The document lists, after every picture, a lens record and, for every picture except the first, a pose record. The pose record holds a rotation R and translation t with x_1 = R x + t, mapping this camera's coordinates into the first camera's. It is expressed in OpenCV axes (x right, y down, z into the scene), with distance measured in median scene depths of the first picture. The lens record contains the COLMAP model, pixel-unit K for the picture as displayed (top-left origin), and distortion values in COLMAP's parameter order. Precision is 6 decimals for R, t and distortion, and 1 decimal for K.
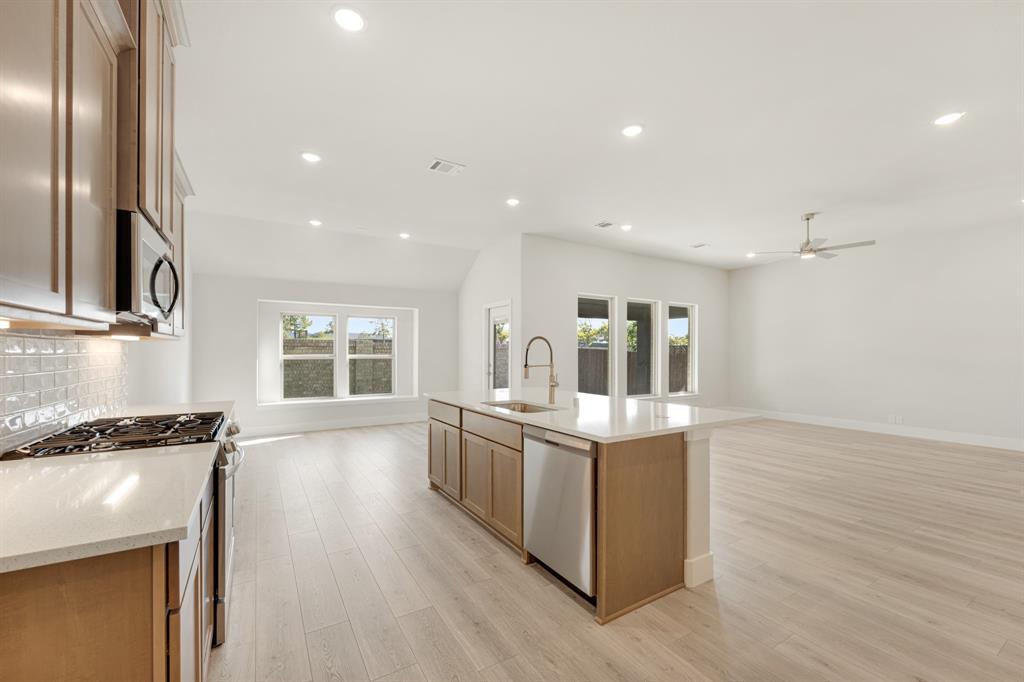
lens RADIAL K [[415.3, 0, 524.8], [0, 415.3, 350.2], [0, 0, 1]] dist [-0.001437, 0.000928]
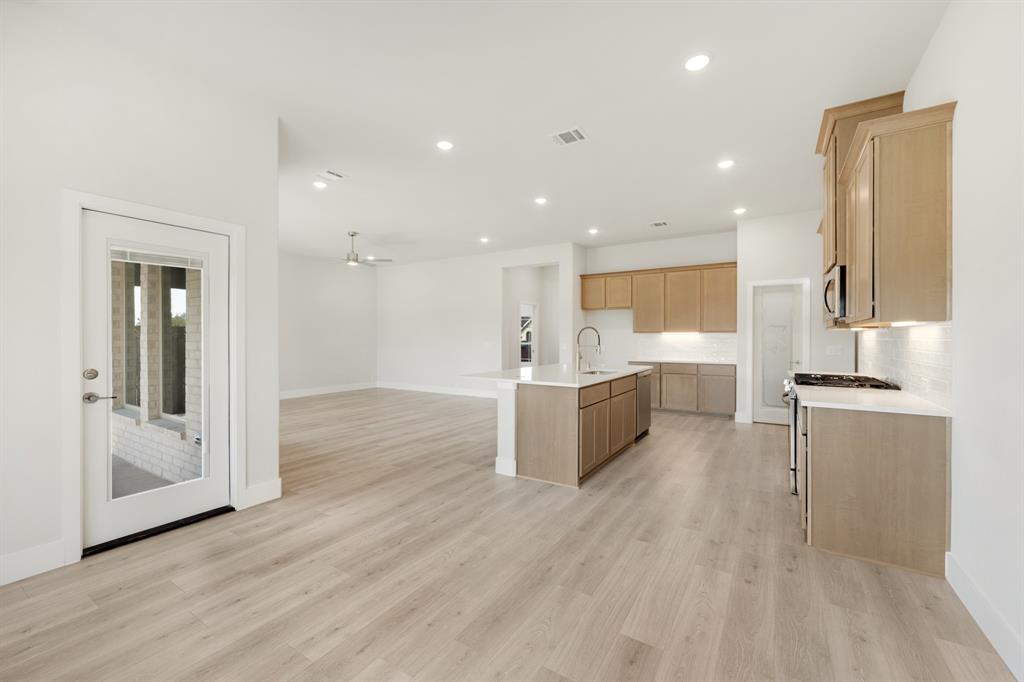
lens RADIAL K [[415.3, 0, 514.0], [0, 415.3, 339.9], [0, 0, 1]] dist [-0.001437, 0.000928]
pose [[-0.447314, -0.006922, 0.894350, -0.509445], [-0.003897, 0.999976, 0.005791, 0.002910], [-0.894368, -0.000895, -0.447330, 0.797260]]
